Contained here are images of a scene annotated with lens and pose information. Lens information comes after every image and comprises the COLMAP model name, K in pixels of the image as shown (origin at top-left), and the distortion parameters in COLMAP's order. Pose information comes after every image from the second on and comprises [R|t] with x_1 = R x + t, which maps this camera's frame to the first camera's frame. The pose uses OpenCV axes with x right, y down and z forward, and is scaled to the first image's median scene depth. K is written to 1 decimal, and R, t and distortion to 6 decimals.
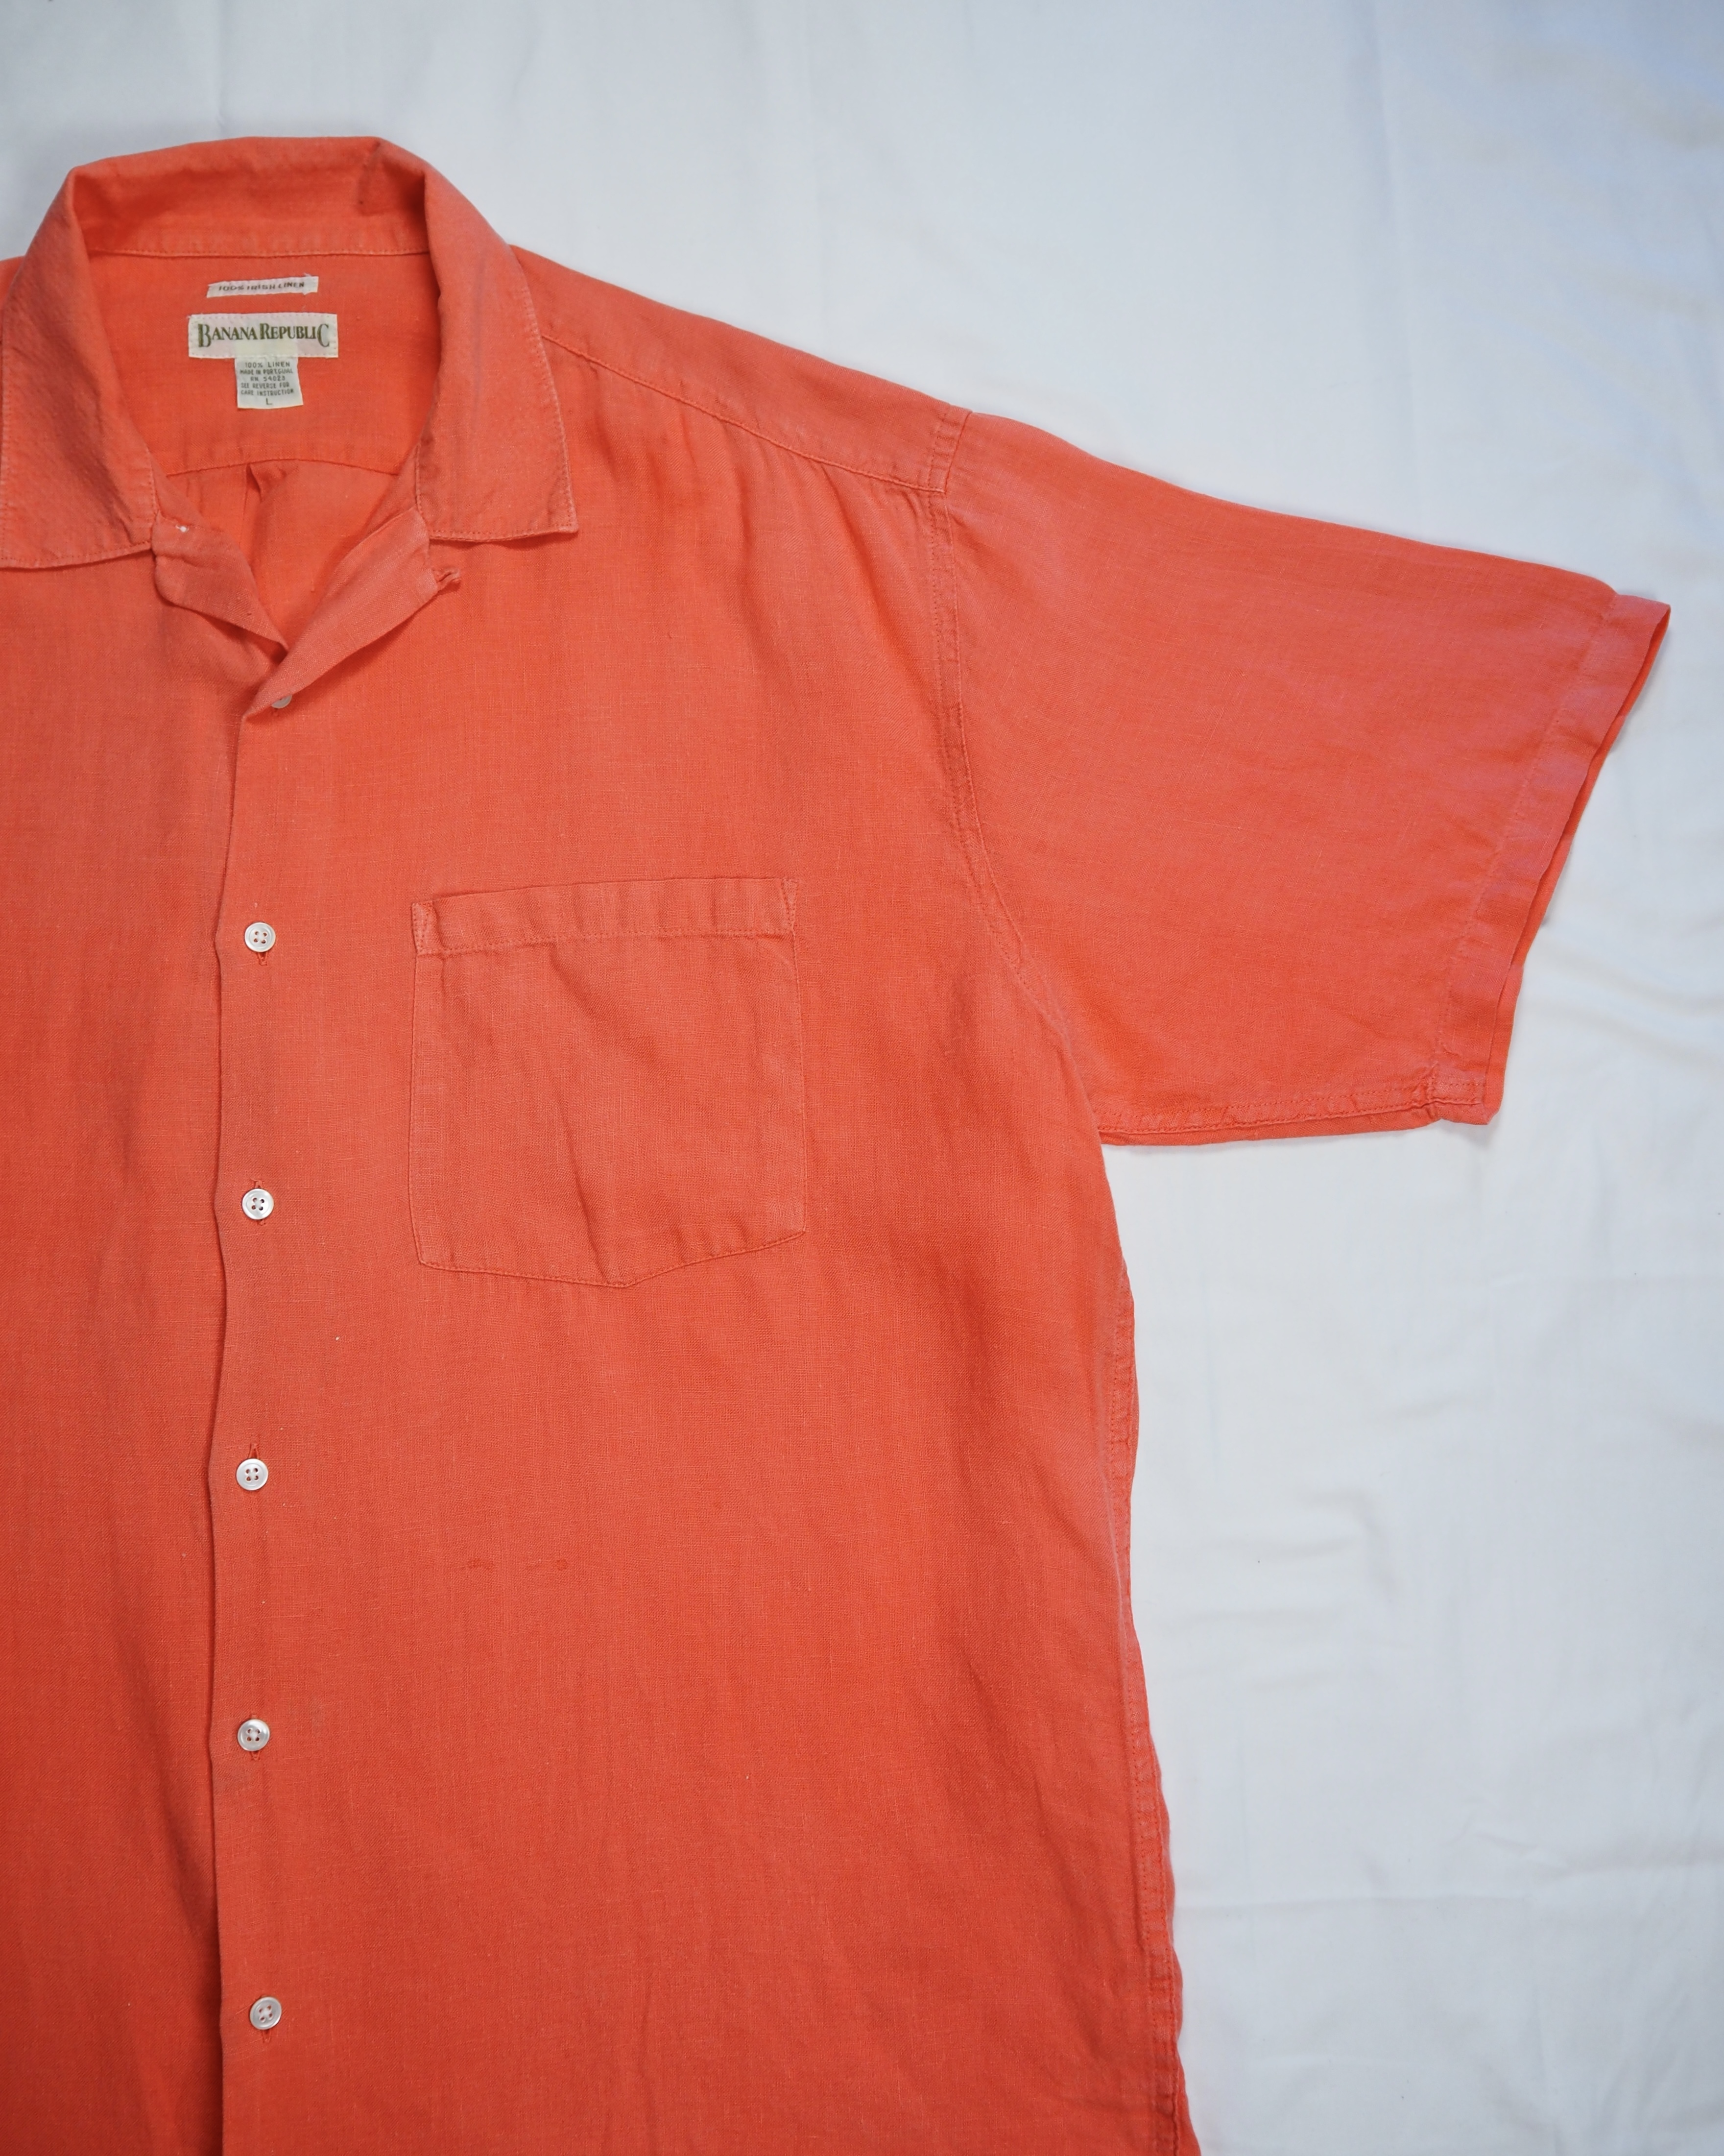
lens RADIAL K [[1905.2, 0, 869.1], [0, 1905.2, 1007.9], [0, 0, 1]] dist [-0.047235, 0.007709]
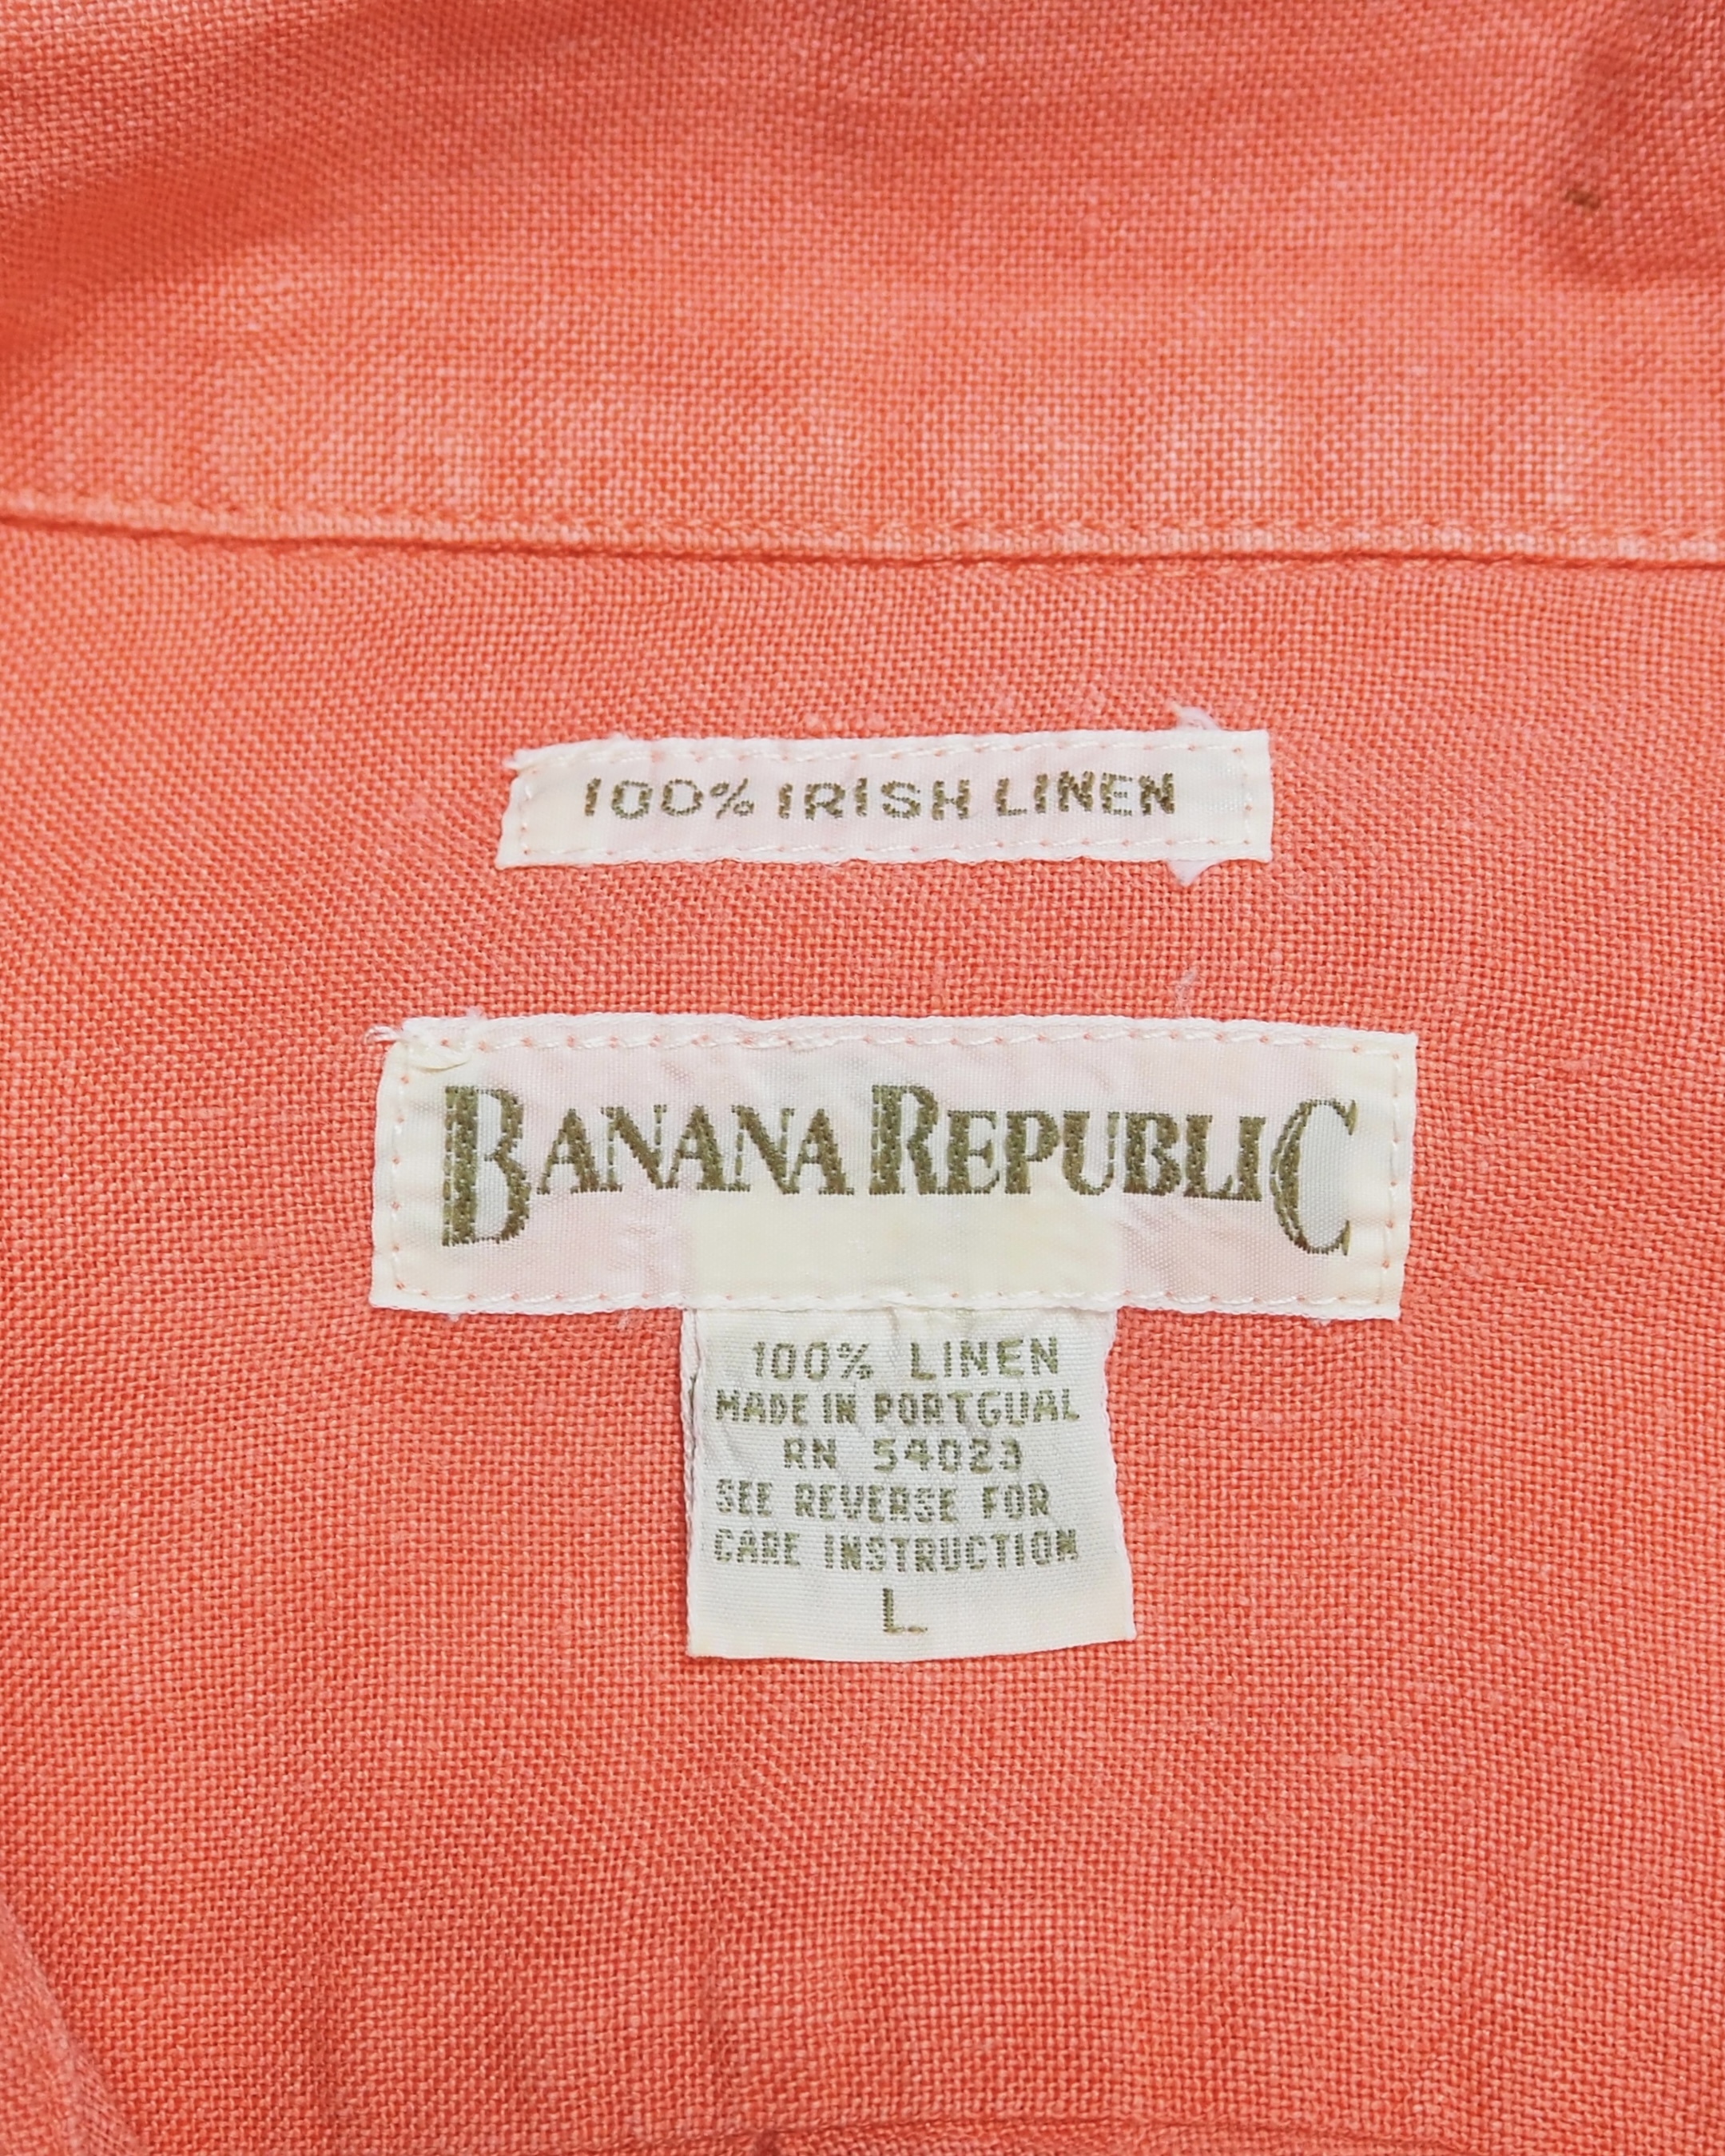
lens RADIAL K [[3717.6, 0, 915.4], [0, 3717.6, 1076.4], [0, 0, 1]] dist [0.008499, 0.006616]
pose [[0.991003, 0.048213, -0.124854, -0.291835], [-0.049306, 0.998768, -0.005676, -0.370030], [0.124426, 0.011781, 0.992159, 0.740533]]
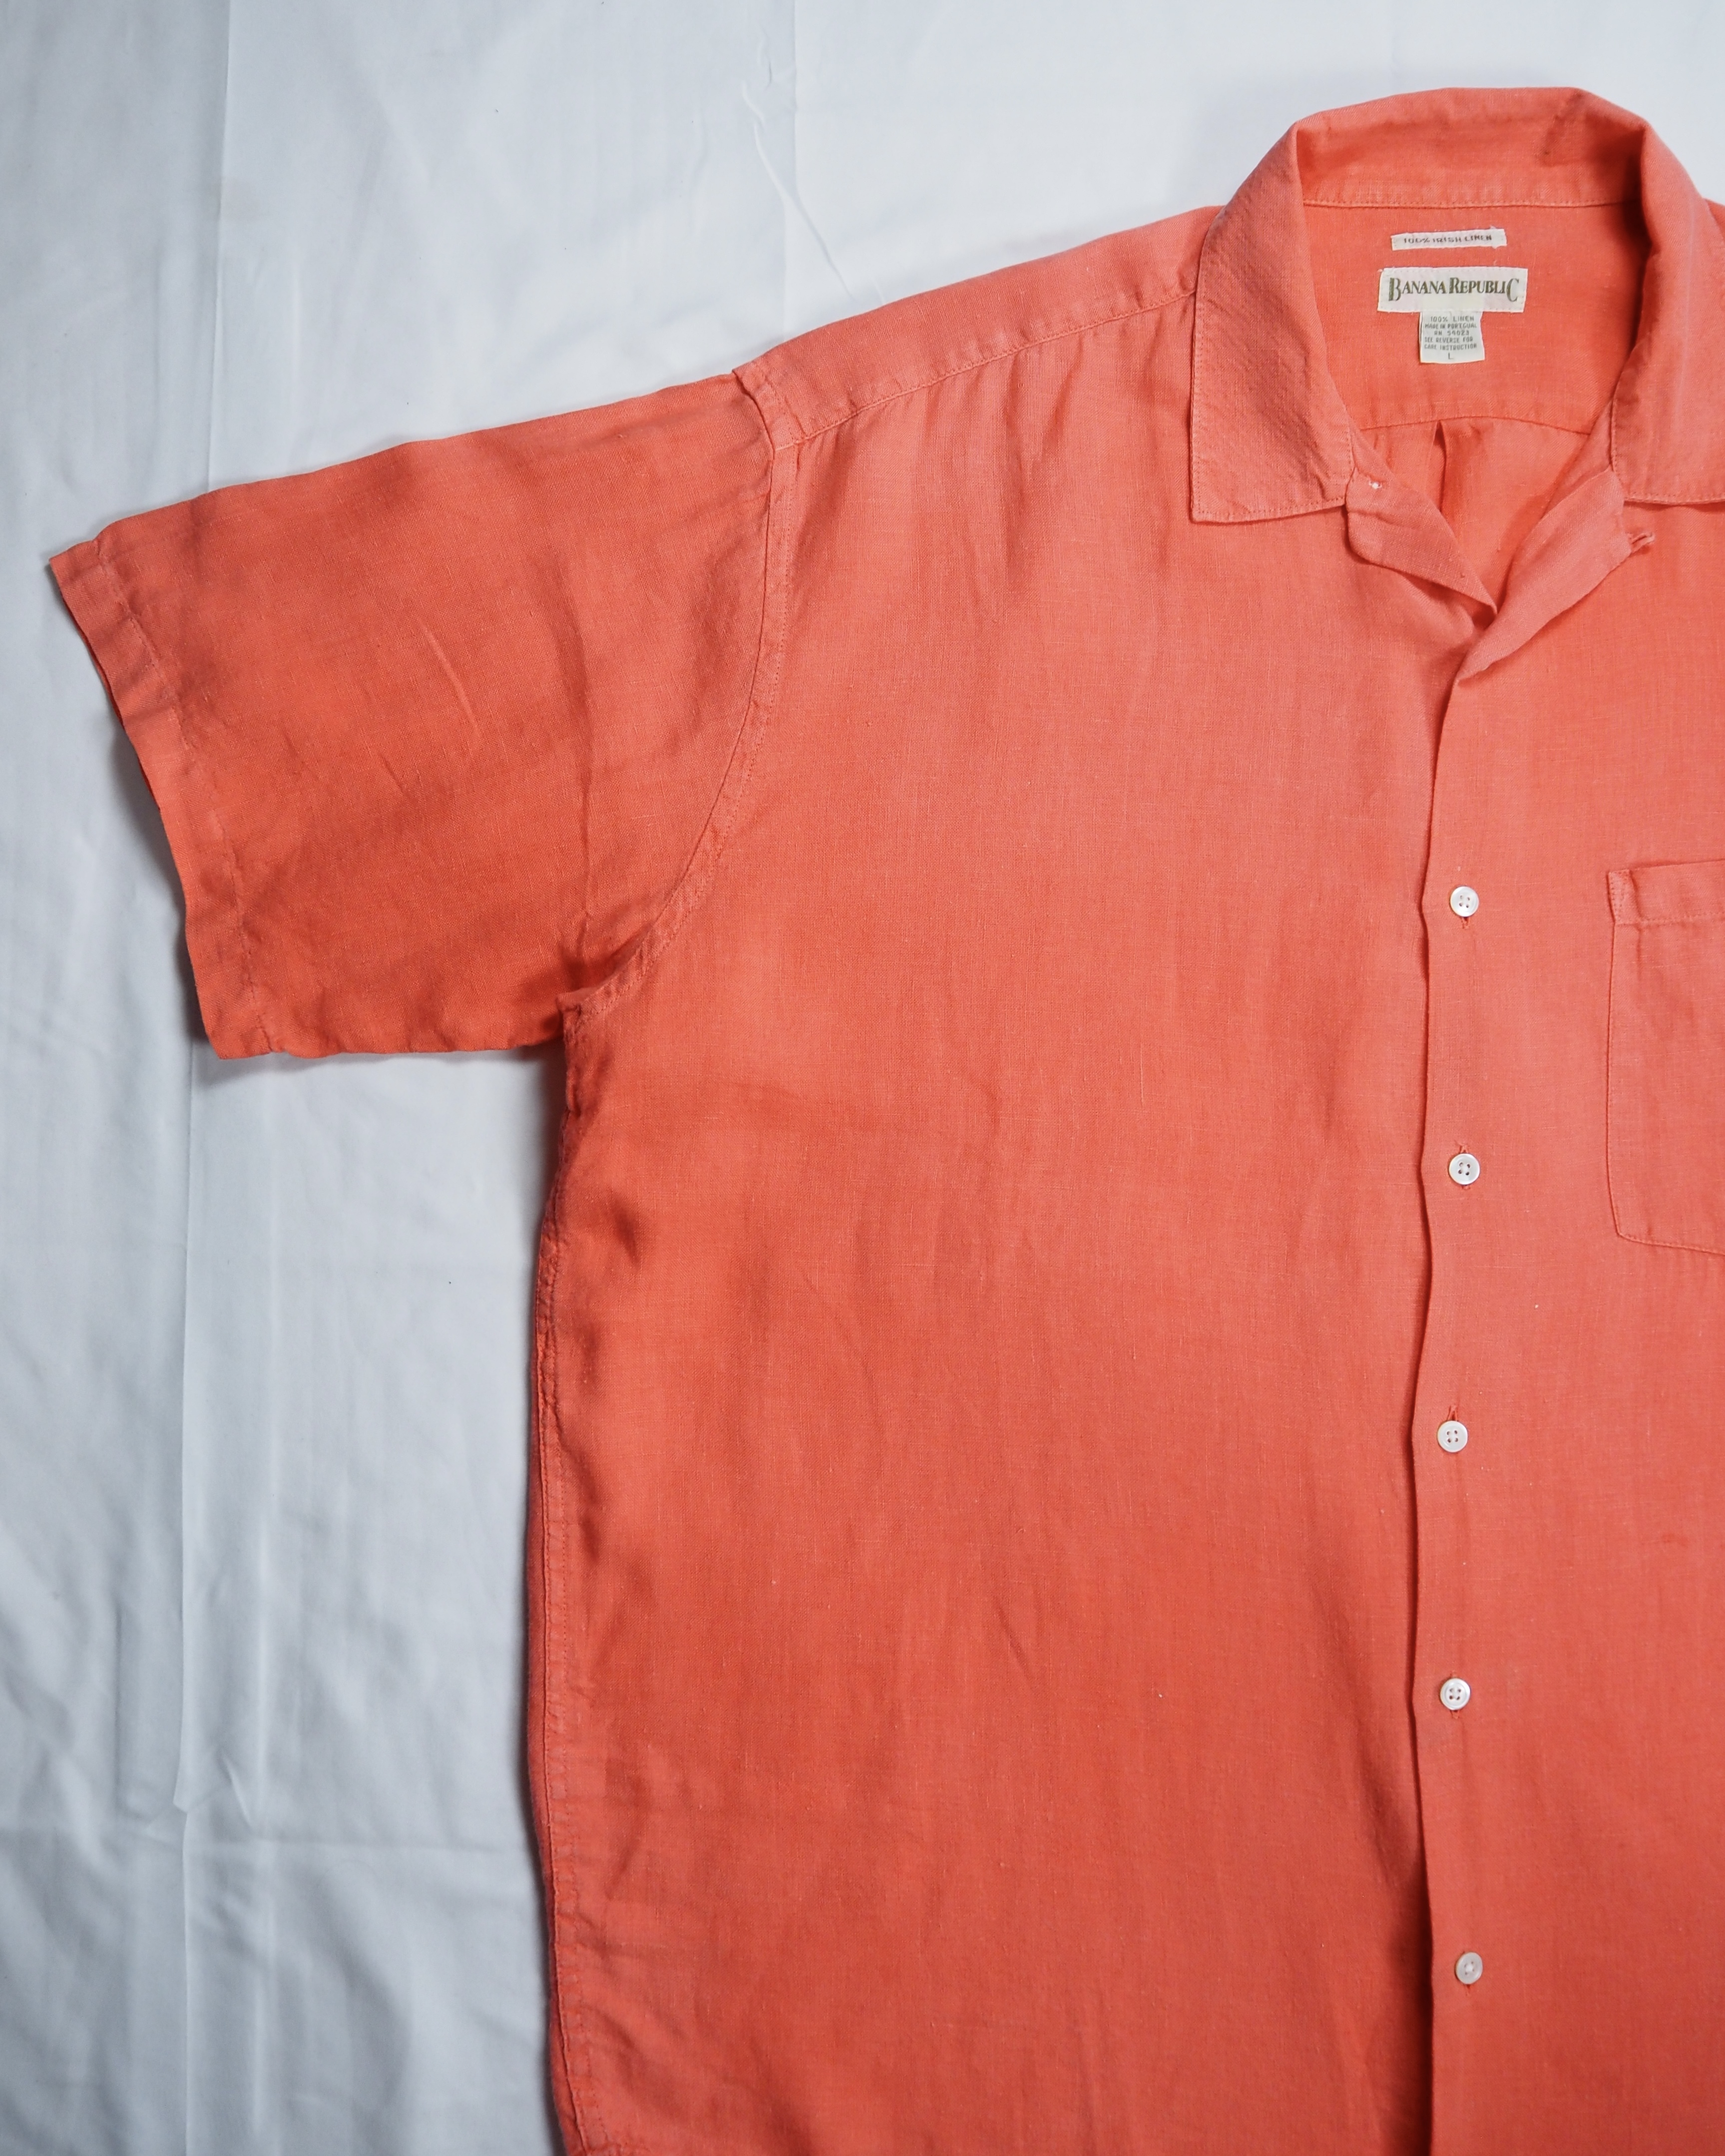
lens RADIAL K [[1928.5, 0, 827.9], [0, 1928.5, 897.6], [0, 0, 1]] dist [-0.049670, 0.012839]
pose [[0.988049, 0.043036, -0.148010, -0.494371], [-0.039512, 0.998863, 0.026668, -0.052100], [0.148989, -0.020501, 0.988626, -0.049818]]
